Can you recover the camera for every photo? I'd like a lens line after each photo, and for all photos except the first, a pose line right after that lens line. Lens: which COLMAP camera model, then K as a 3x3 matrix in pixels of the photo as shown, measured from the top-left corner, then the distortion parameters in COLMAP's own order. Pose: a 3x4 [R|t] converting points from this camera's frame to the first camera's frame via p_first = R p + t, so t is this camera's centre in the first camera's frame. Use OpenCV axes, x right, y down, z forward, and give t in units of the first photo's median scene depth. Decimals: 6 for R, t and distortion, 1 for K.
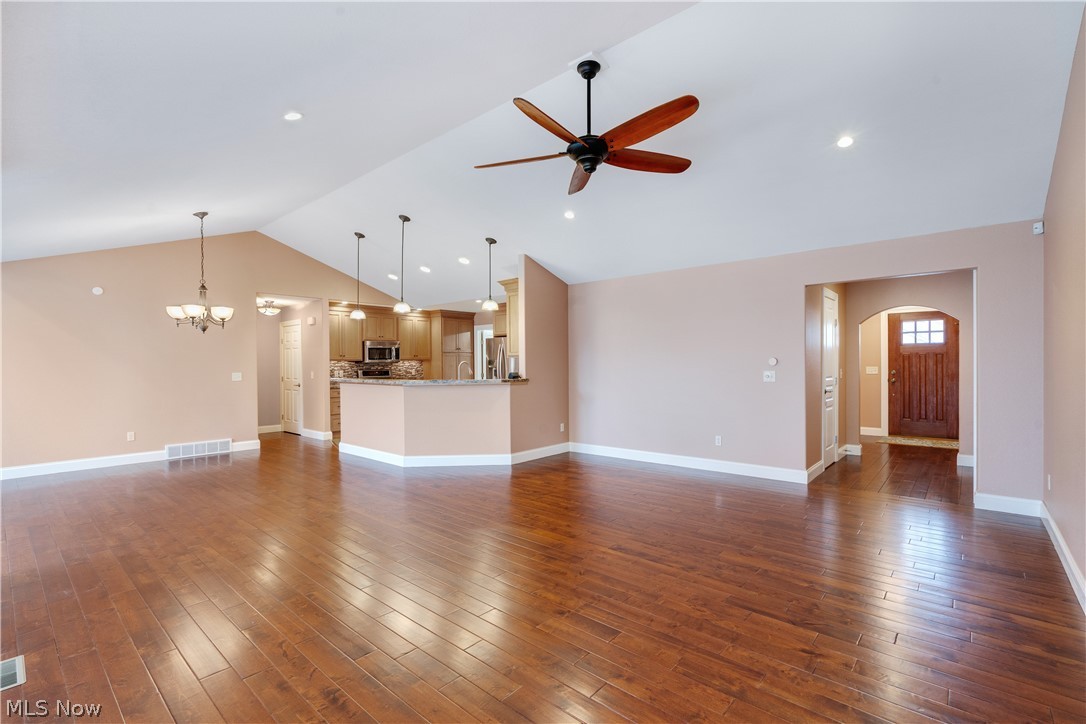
lens RADIAL K [[493.4, 0, 539.7], [0, 493.4, 363.8], [0, 0, 1]] dist [0.004931, 0.000645]
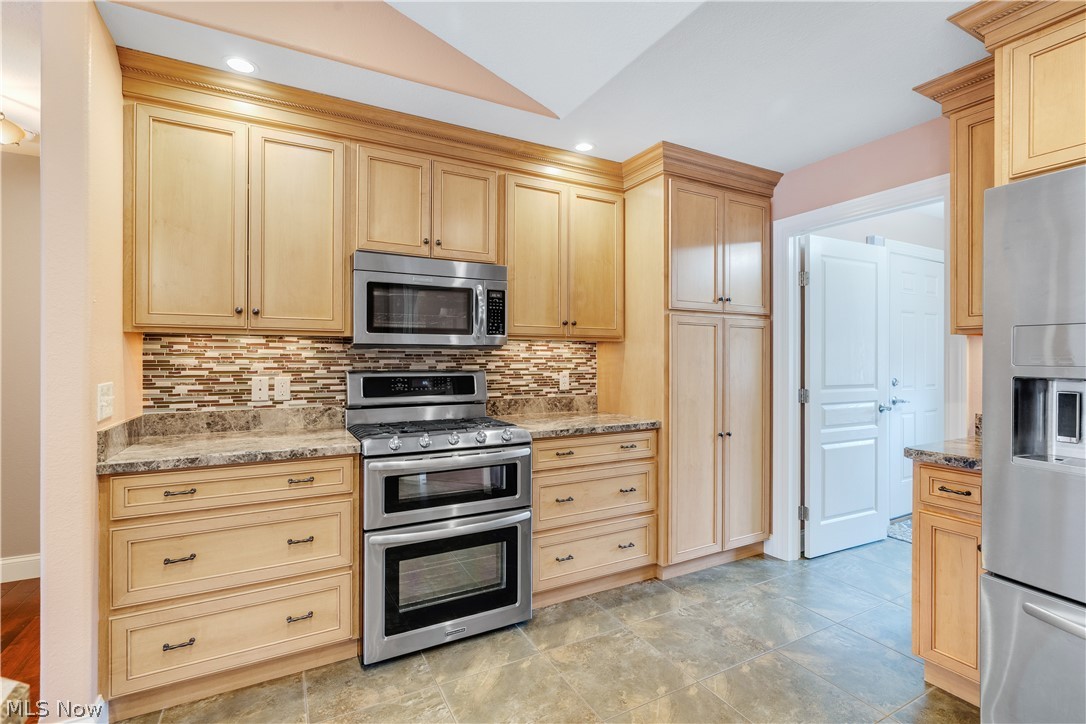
lens RADIAL K [[493.4, 0, 543.6], [0, 493.4, 358.2], [0, 0, 1]] dist [0.004931, 0.000645]
pose [[0.939302, 0.011221, -0.342908, -0.168188], [-0.009791, 0.999935, 0.005901, 0.001899], [0.342952, -0.002186, 0.939350, 0.726150]]
